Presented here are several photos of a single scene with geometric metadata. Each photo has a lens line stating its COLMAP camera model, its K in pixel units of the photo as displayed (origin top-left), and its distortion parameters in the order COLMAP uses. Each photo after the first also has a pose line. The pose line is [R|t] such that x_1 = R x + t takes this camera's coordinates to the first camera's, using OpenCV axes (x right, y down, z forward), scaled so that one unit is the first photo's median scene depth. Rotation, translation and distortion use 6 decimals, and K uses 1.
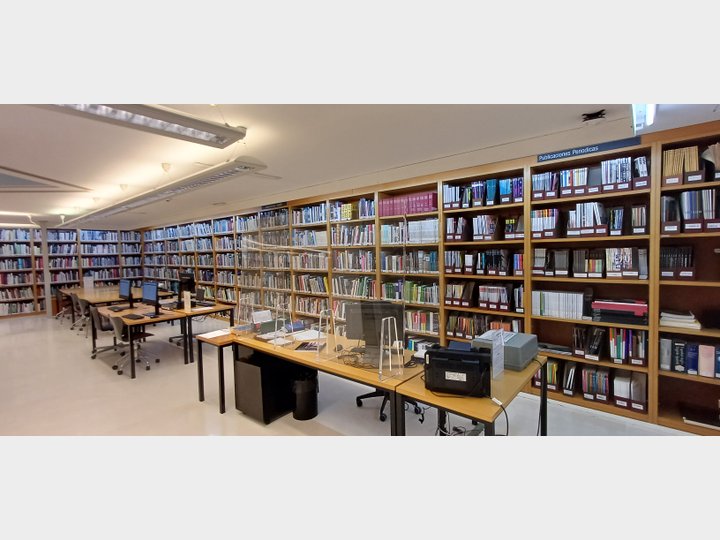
lens RADIAL K [[331.2, 0, 363.1], [0, 331.2, 272.0], [0, 0, 1]] dist [0.003003, -0.000534]
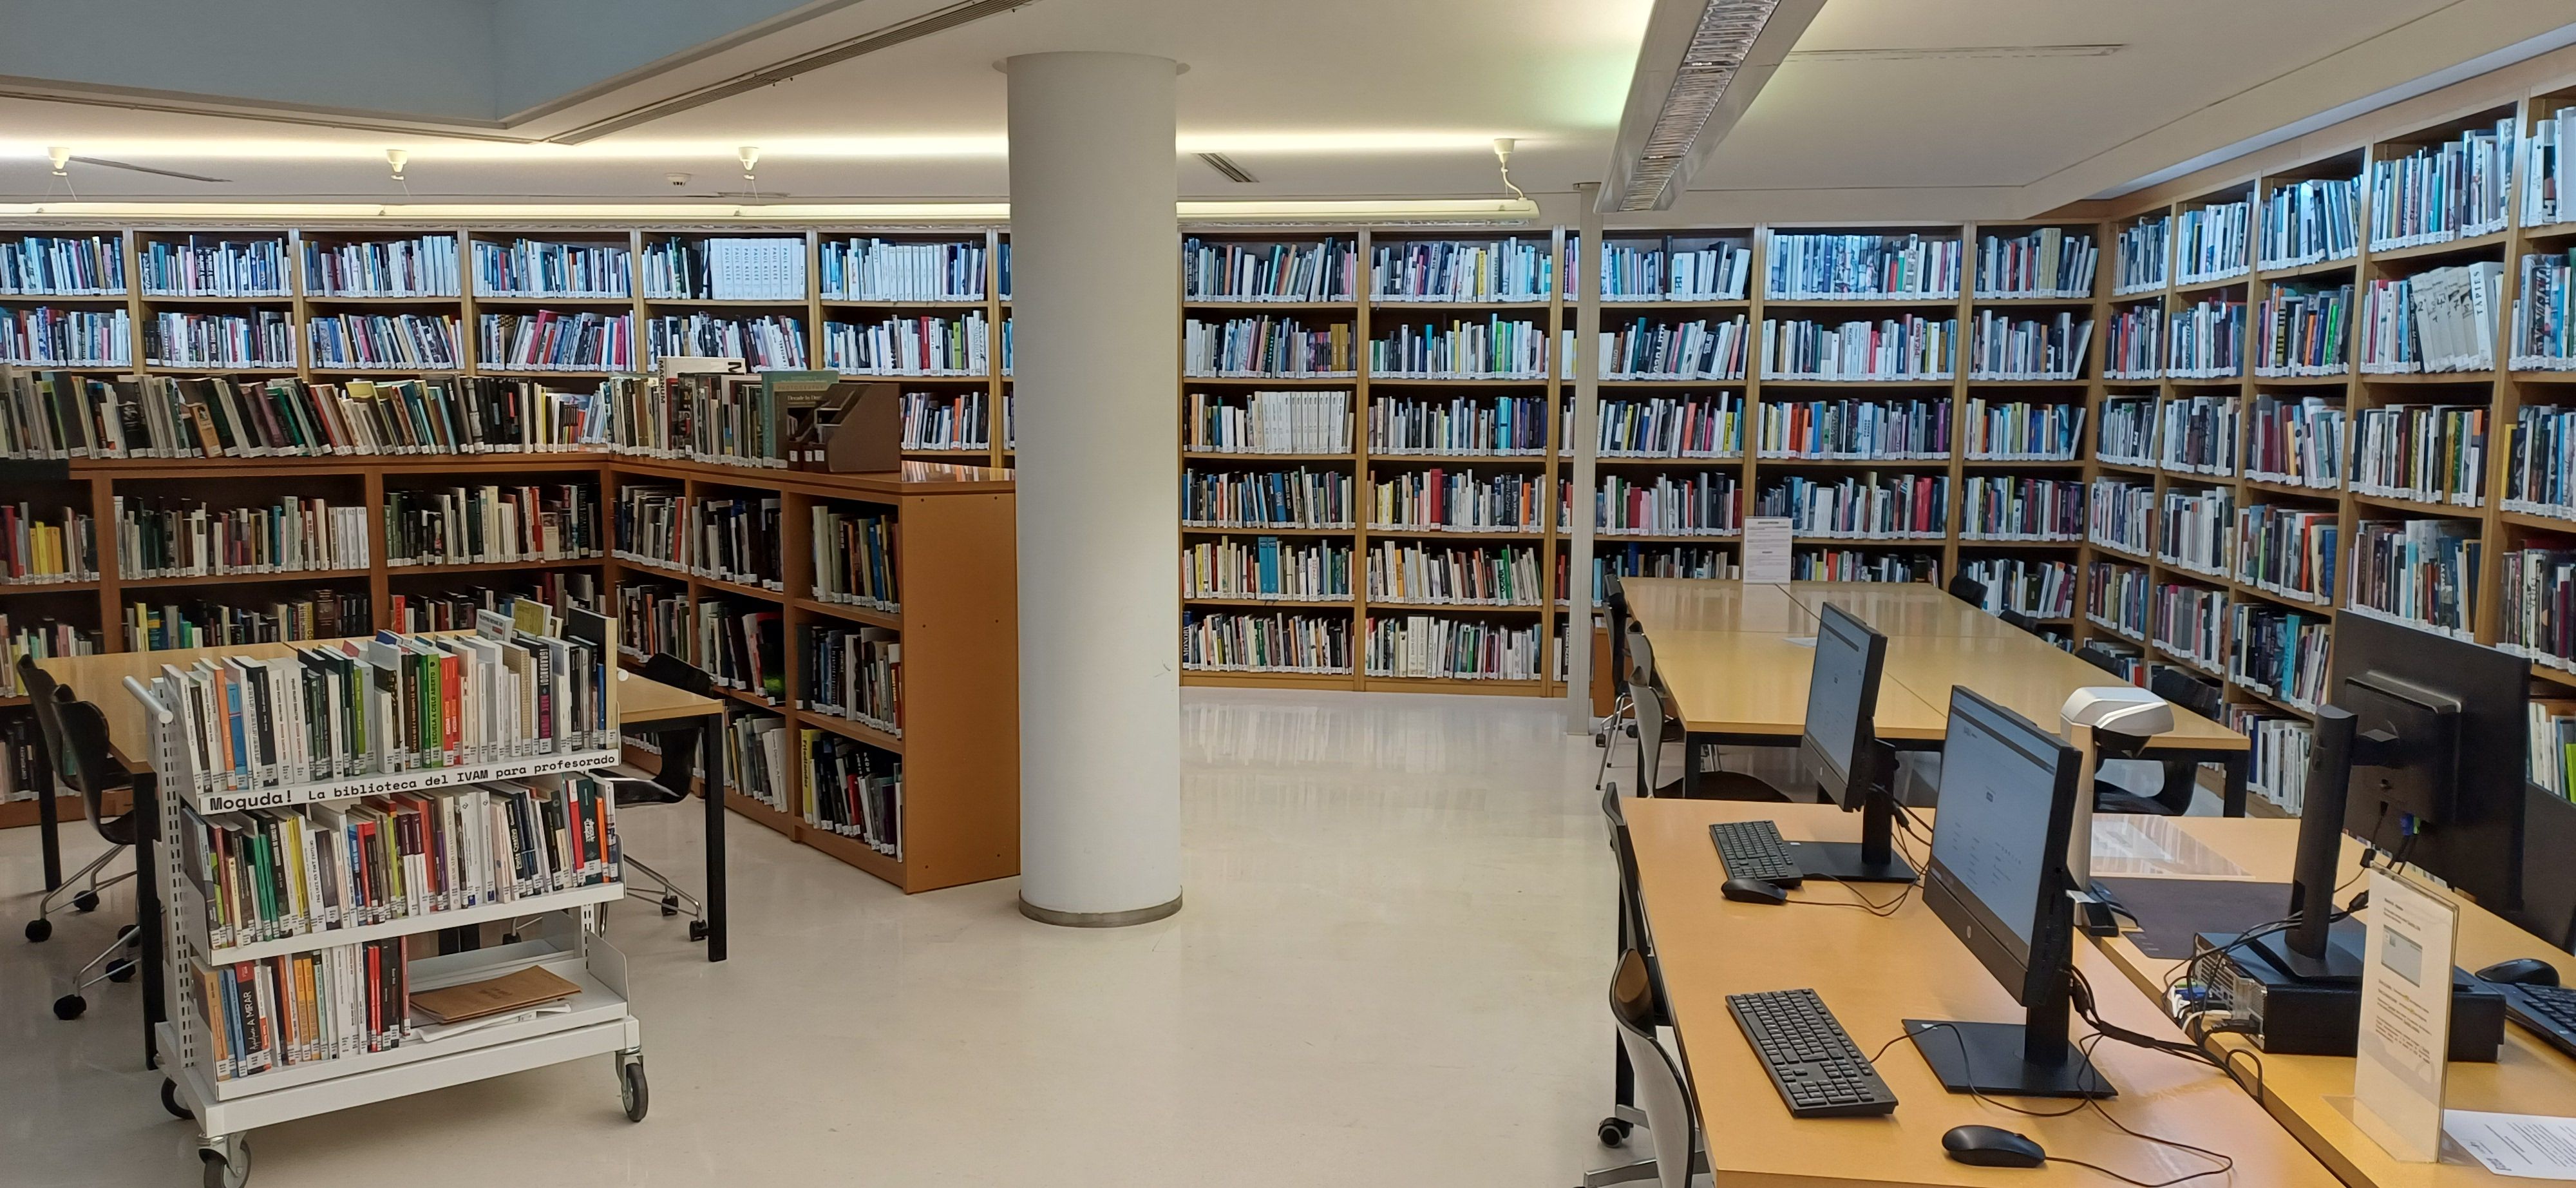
lens RADIAL K [[1794.4, 0, 1305.5], [0, 1794.4, 605.9], [0, 0, 1]] dist [0.022477, -0.024793]
pose [[0.519493, 0.126515, -0.845057, -0.185295], [-0.068803, 0.991960, 0.106211, -0.020270], [0.851700, 0.002966, 0.524021, 0.327711]]
